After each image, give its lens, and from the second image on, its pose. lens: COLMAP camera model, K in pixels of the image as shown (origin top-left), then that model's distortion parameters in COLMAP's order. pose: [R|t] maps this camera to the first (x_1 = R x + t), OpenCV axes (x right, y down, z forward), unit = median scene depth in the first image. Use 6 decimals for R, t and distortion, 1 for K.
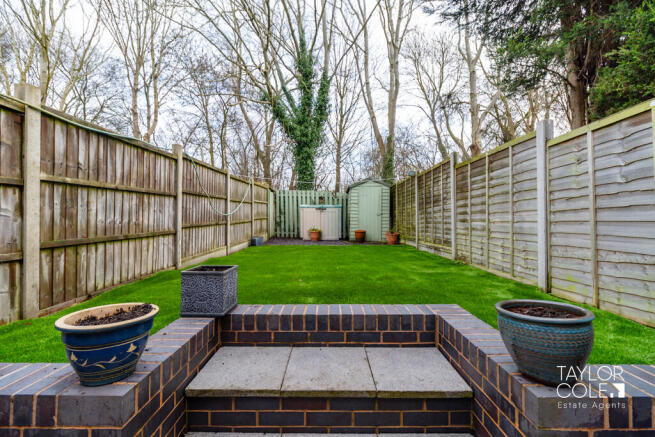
lens RADIAL K [[286.9, 0, 325.1], [0, 286.9, 219.0], [0, 0, 1]] dist [-0.001293, -0.001260]
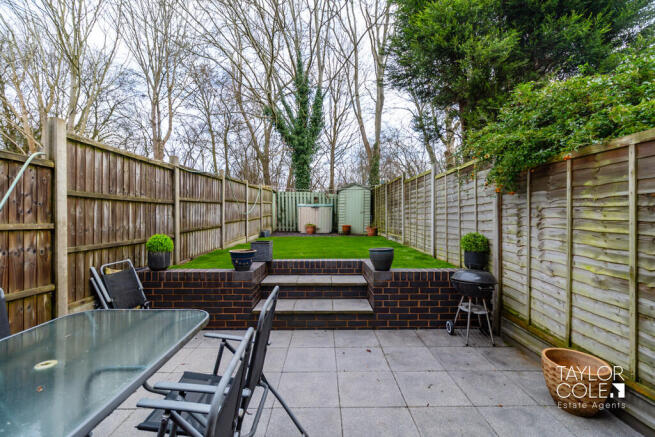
lens RADIAL K [[286.9, 0, 330.3], [0, 286.9, 216.8], [0, 0, 1]] dist [-0.001293, -0.001260]
pose [[0.999492, -0.000394, 0.031867, 0.007983], [0.000116, 0.999962, 0.008738, -0.005166], [-0.031869, -0.008729, 0.999454, -0.171601]]
